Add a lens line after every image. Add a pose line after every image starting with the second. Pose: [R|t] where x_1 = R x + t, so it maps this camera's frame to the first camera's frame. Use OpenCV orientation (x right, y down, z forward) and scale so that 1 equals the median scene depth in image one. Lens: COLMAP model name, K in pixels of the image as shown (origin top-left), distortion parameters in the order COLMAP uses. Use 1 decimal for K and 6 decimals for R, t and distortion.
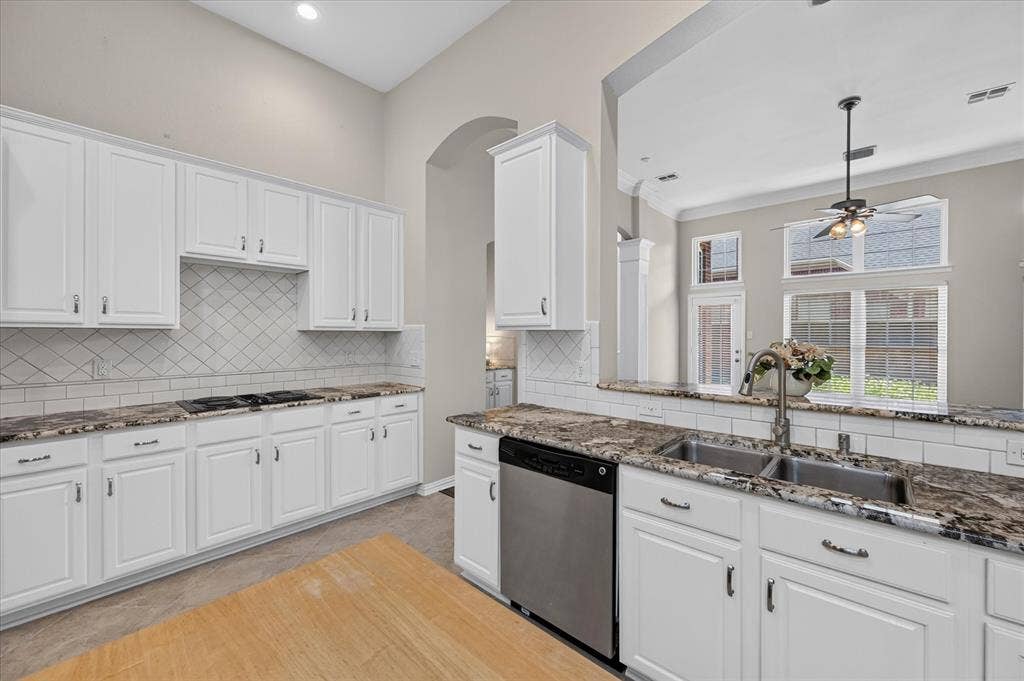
lens RADIAL K [[406.3, 0, 515.0], [0, 406.3, 339.2], [0, 0, 1]] dist [-0.002010, -0.000593]
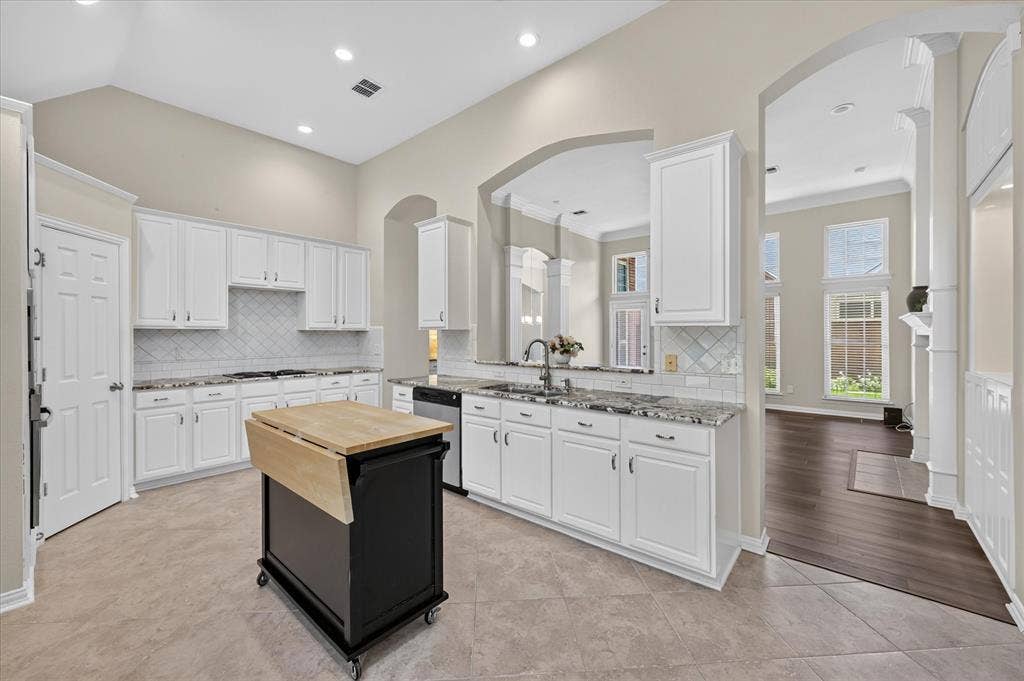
lens RADIAL K [[406.3, 0, 513.1], [0, 406.3, 337.3], [0, 0, 1]] dist [-0.002010, -0.000593]
pose [[0.999509, -0.001516, 0.031297, 0.276026], [0.001638, 0.999991, -0.003874, 0.014524], [-0.031291, 0.003923, 0.999503, -0.672973]]
